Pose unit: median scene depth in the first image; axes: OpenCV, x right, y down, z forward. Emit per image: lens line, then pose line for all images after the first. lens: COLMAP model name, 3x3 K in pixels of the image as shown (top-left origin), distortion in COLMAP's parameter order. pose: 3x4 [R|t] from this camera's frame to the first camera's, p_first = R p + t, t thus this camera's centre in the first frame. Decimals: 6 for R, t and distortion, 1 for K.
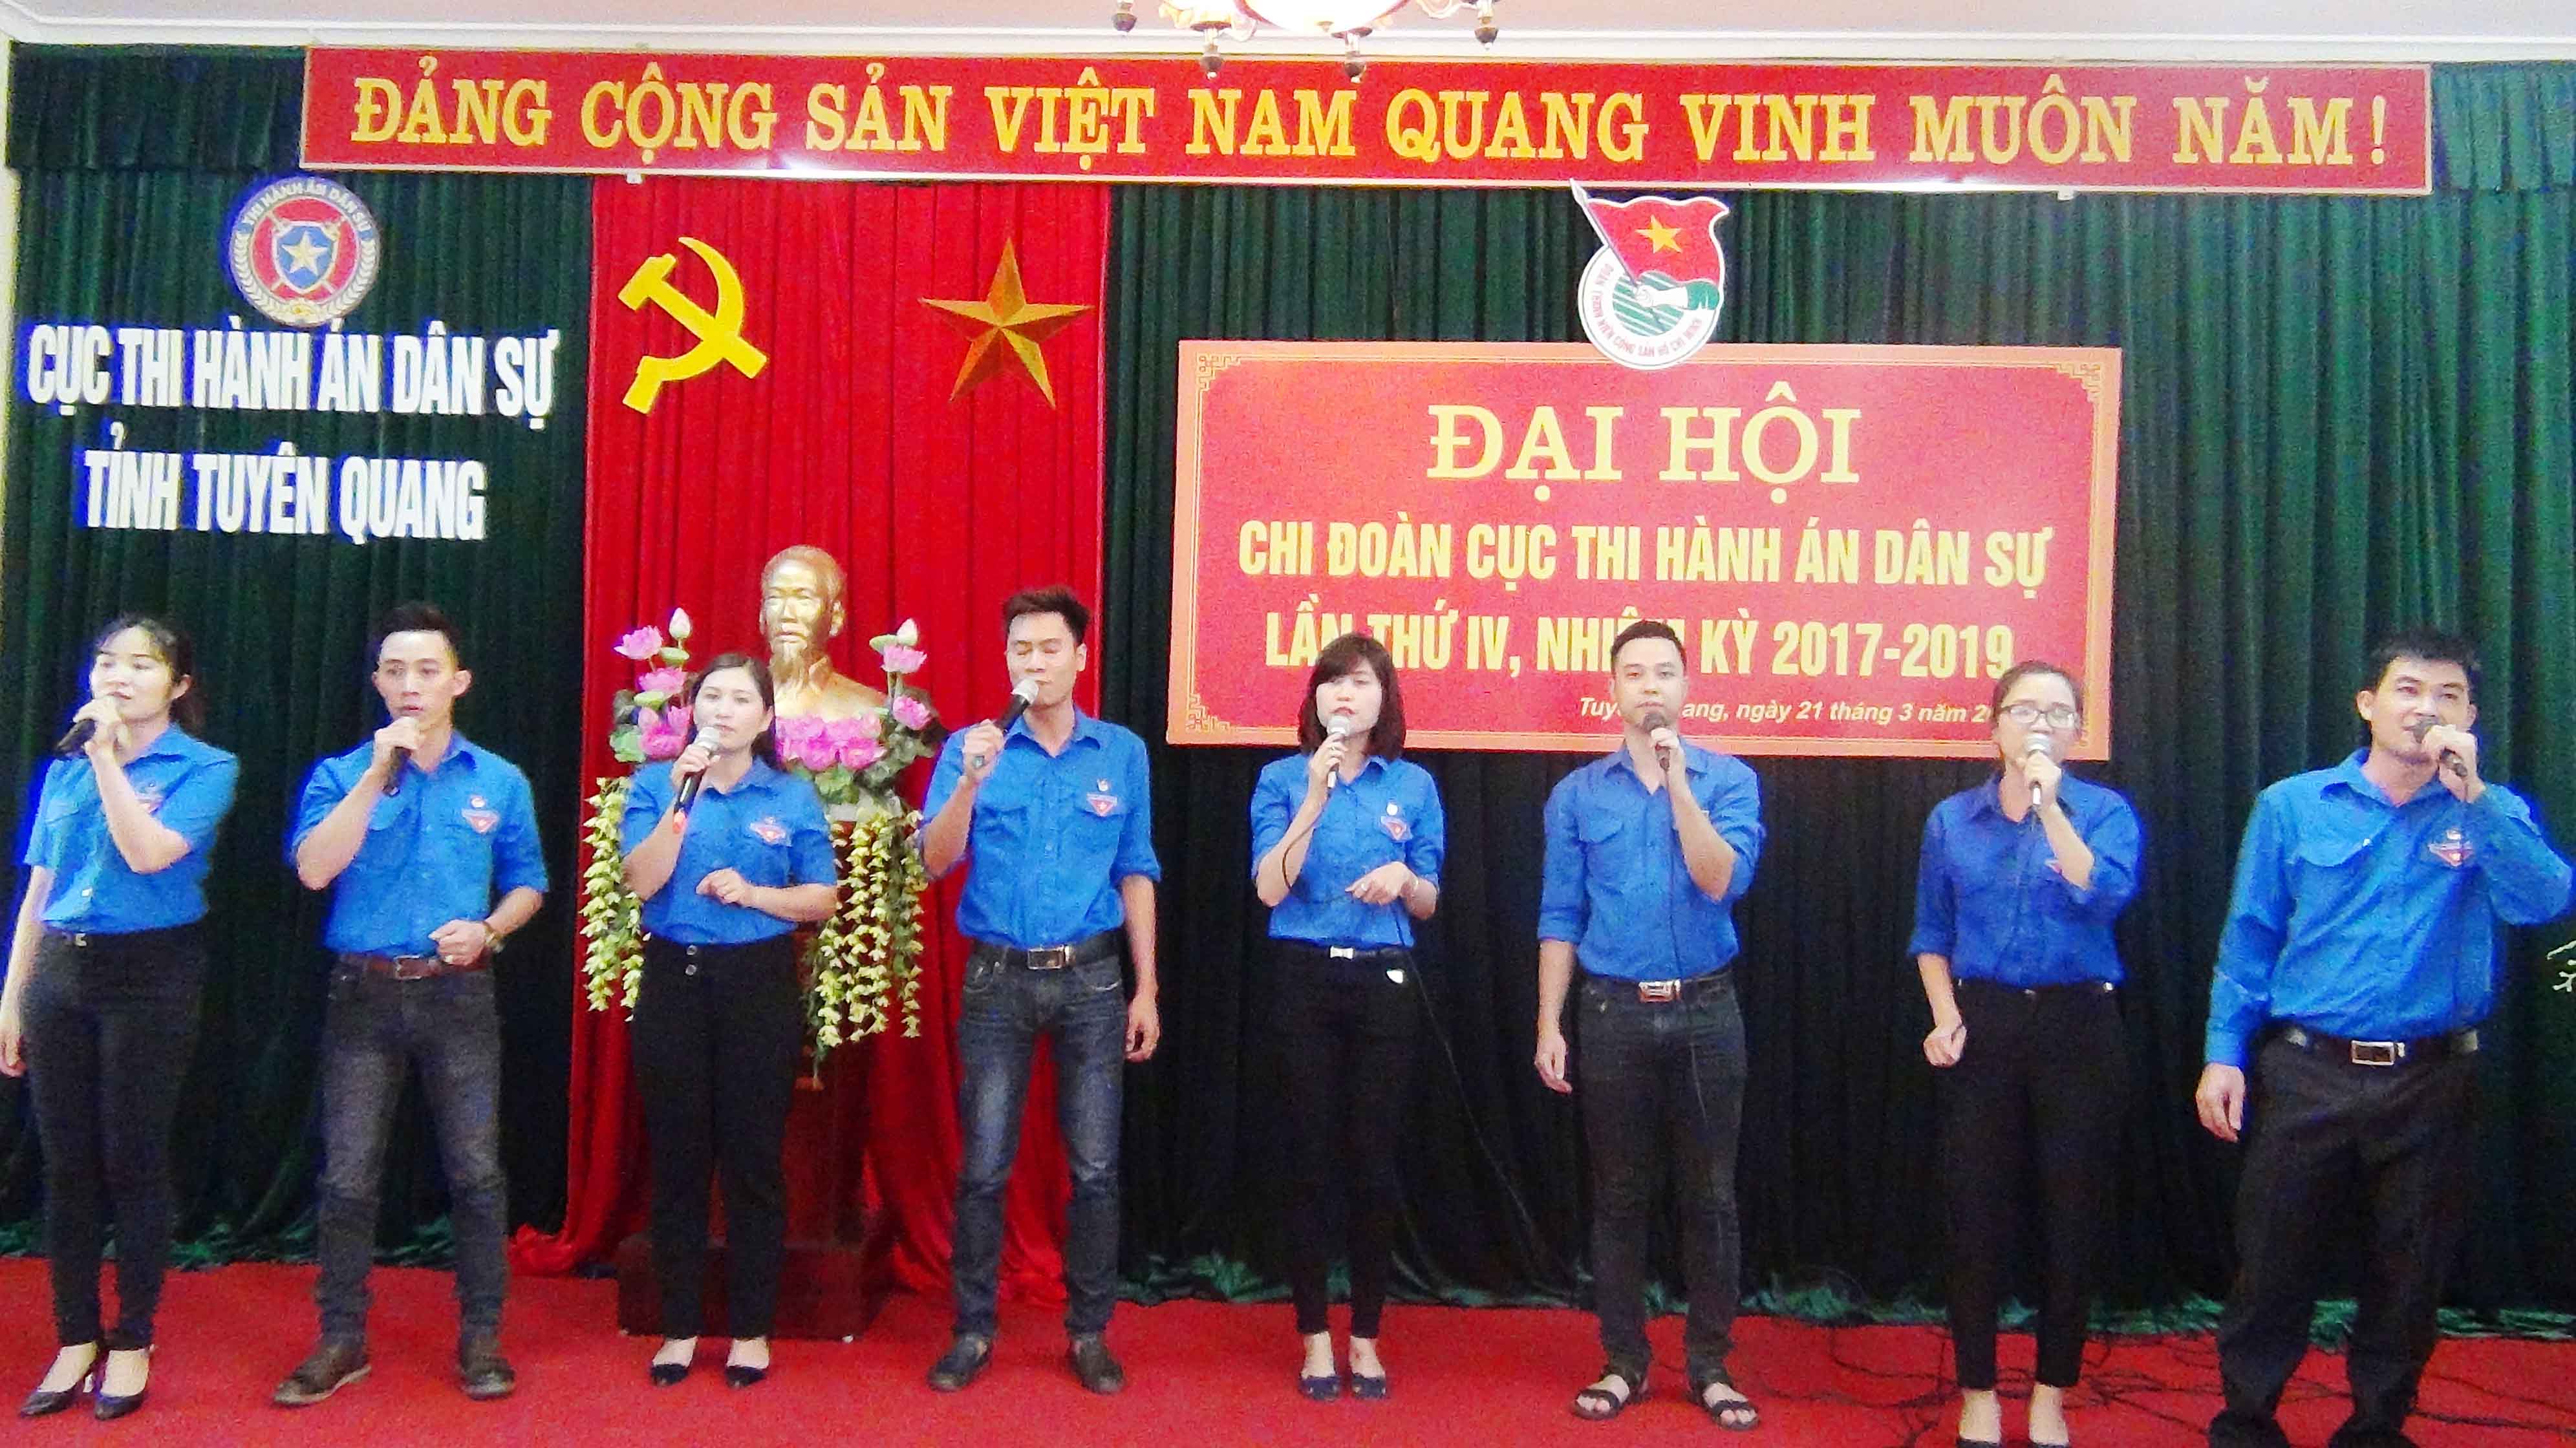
lens RADIAL K [[2207.8, 0, 1284.4], [0, 2207.8, 746.5], [0, 0, 1]] dist [0.014055, -0.017912]
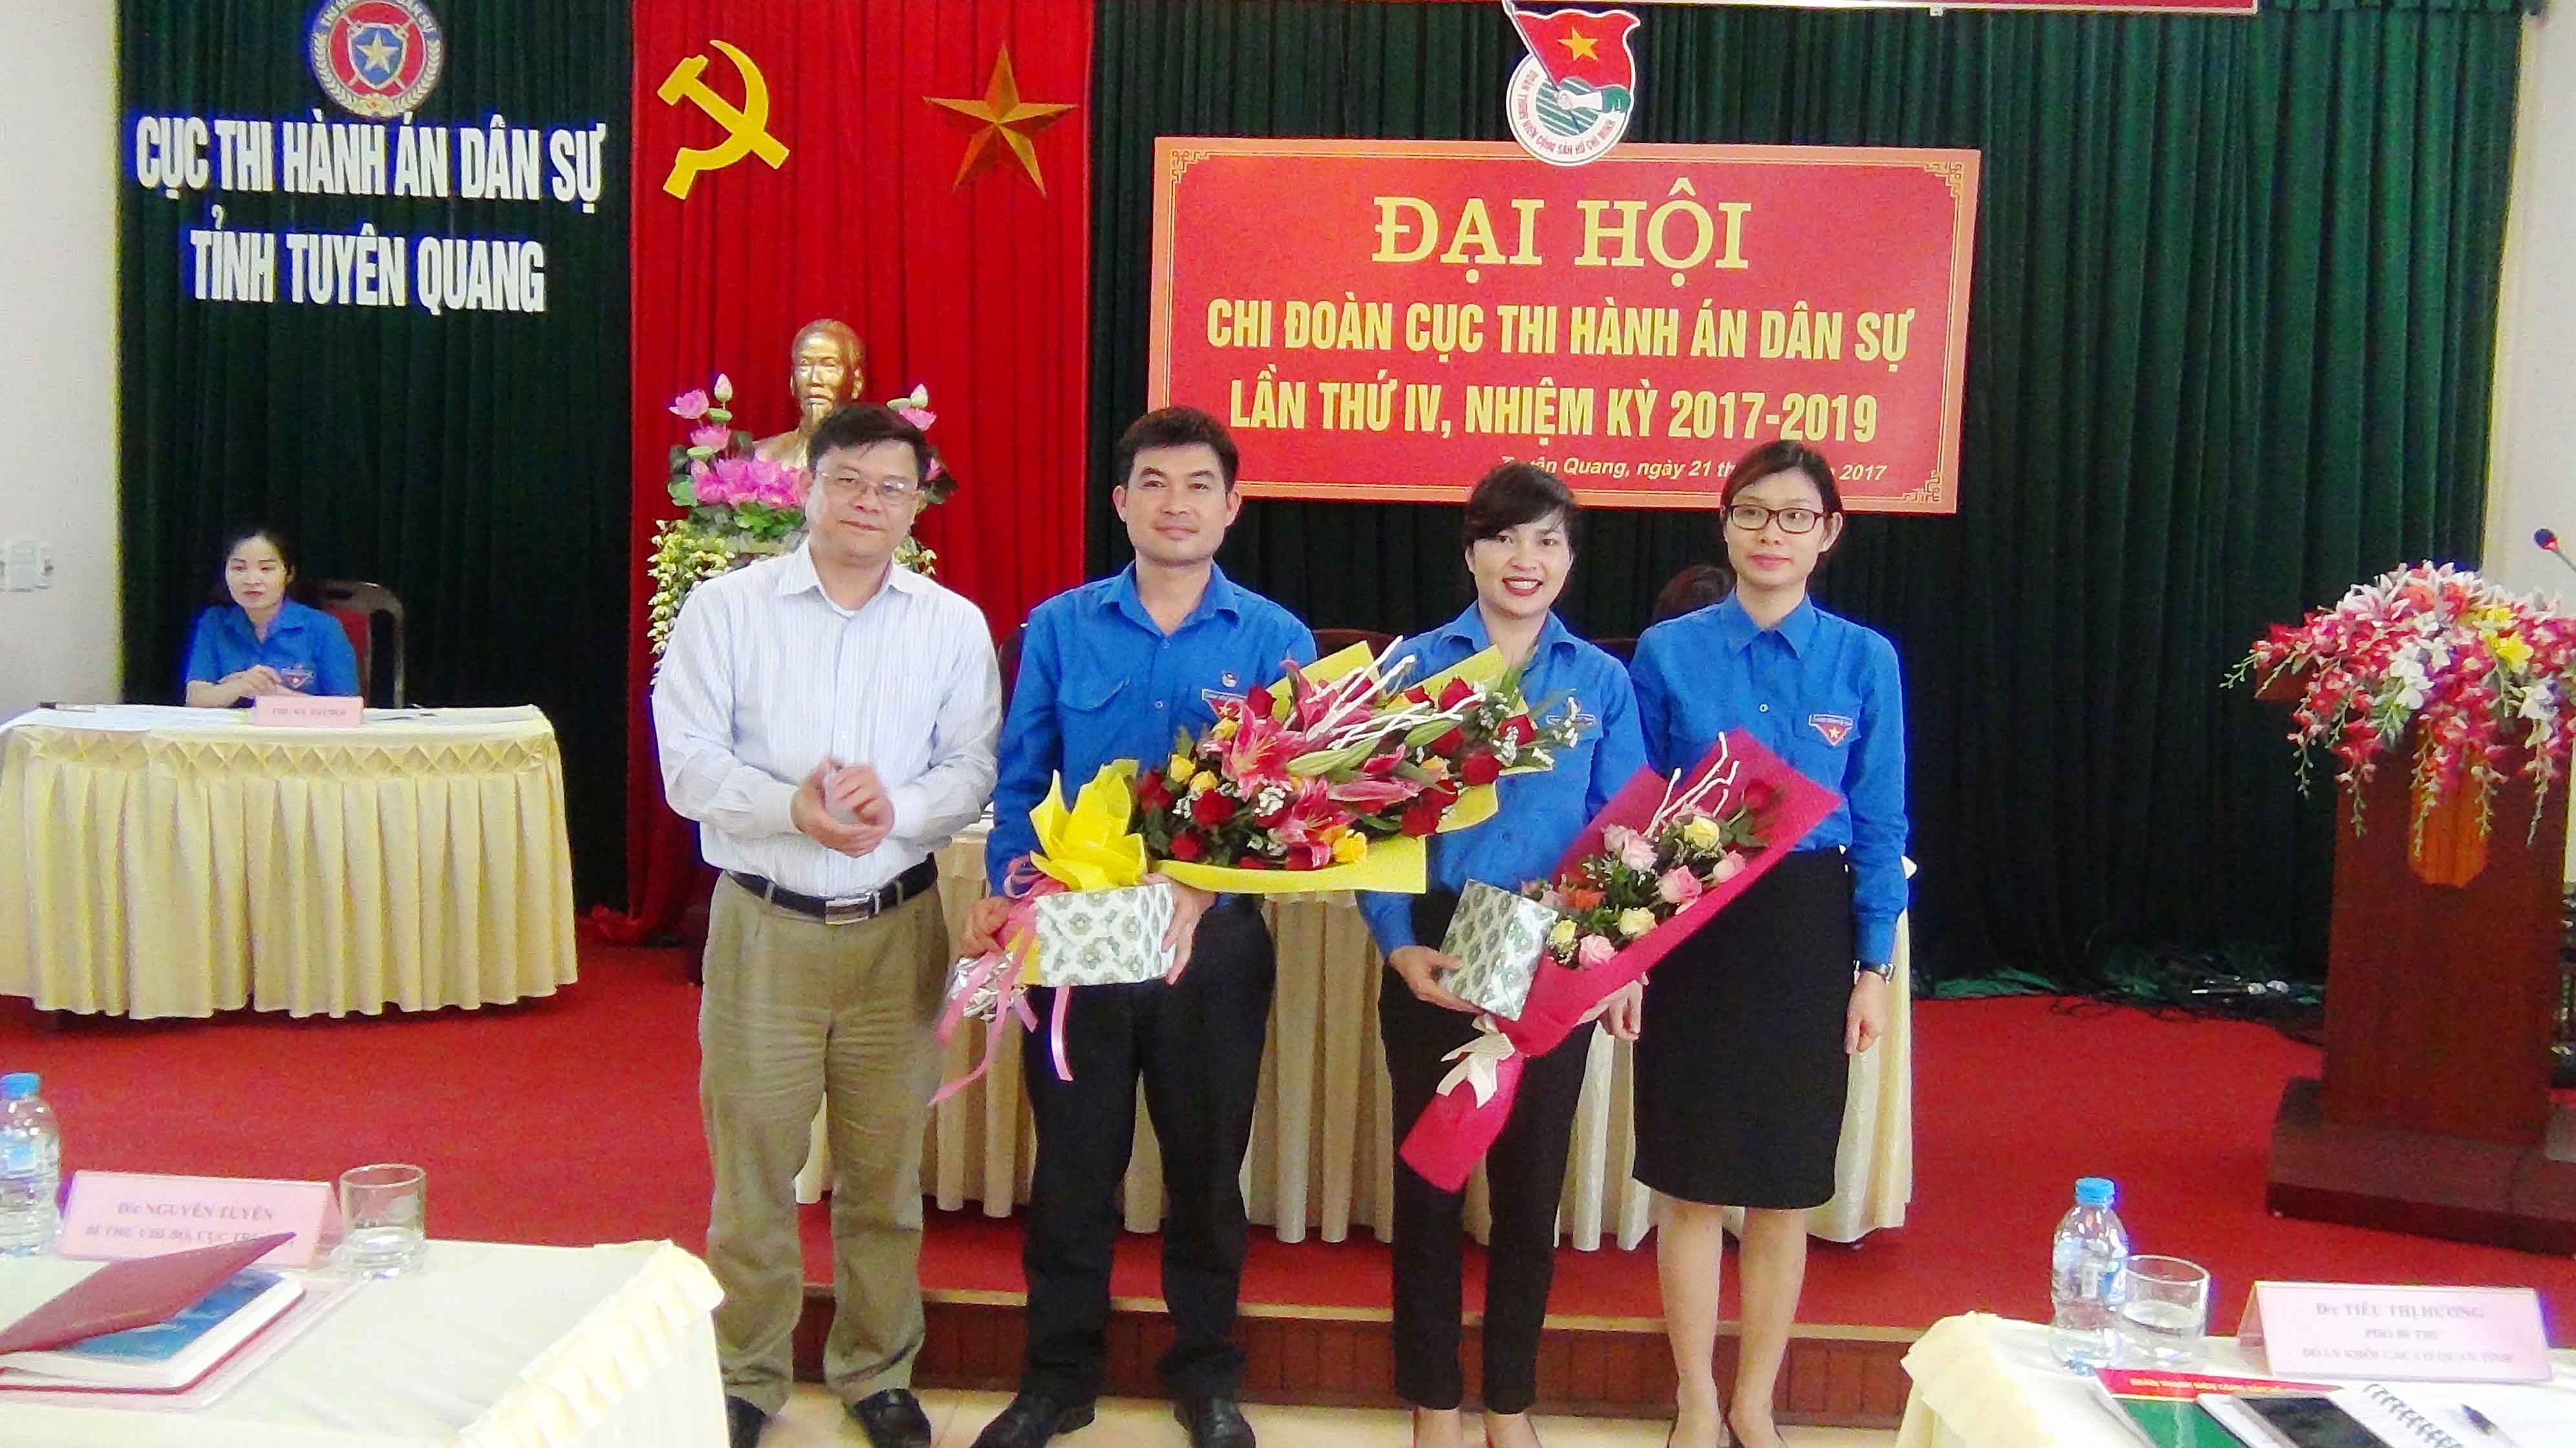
lens RADIAL K [[2207.8, 0, 1284.4], [0, 2207.8, 746.5], [0, 0, 1]] dist [0.014055, -0.017912]
pose [[0.999982, 0.004495, 0.003914, 0.016101], [-0.004888, 0.994231, 0.107145, 0.005415], [-0.003410, -0.107162, 0.994236, -0.163368]]
